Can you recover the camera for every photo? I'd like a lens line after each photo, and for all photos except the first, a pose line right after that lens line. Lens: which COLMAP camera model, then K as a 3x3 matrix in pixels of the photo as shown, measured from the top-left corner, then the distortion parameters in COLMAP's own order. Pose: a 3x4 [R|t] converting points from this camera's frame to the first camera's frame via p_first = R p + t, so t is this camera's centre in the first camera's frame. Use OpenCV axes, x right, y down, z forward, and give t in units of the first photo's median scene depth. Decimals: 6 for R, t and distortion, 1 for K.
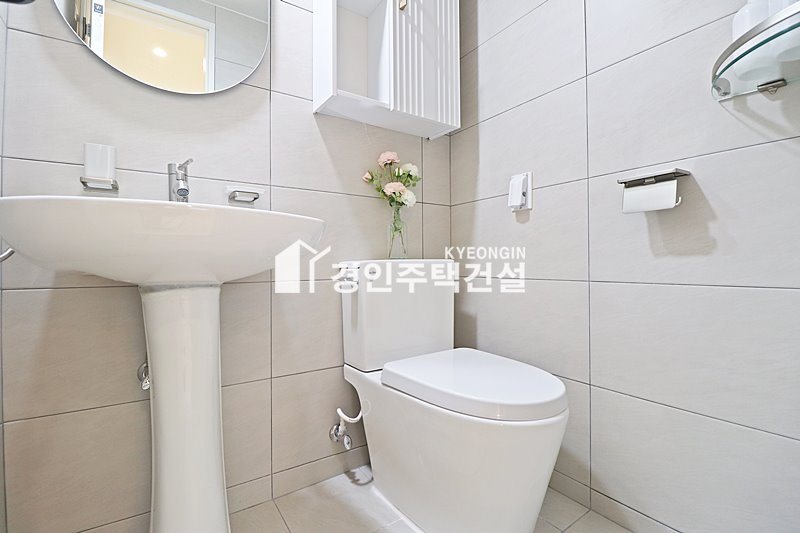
lens RADIAL K [[368.7, 0, 399.5], [0, 368.7, 264.3], [0, 0, 1]] dist [-0.004496, -0.010217]
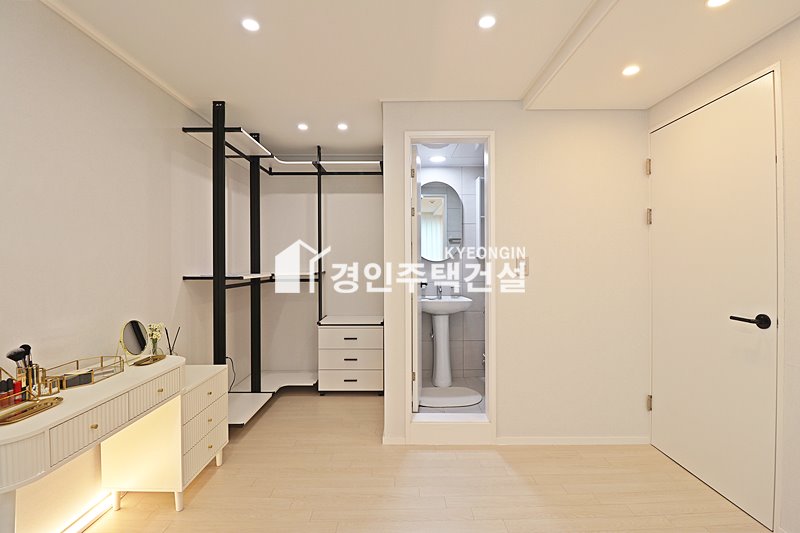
lens RADIAL K [[368.7, 0, 399.0], [0, 368.7, 266.6], [0, 0, 1]] dist [-0.004496, -0.010217]
pose [[0.825862, -0.002578, -0.563866, 1.108896], [0.004301, 0.999989, 0.001727, -0.386508], [0.563855, -0.003852, 0.825865, -2.186400]]
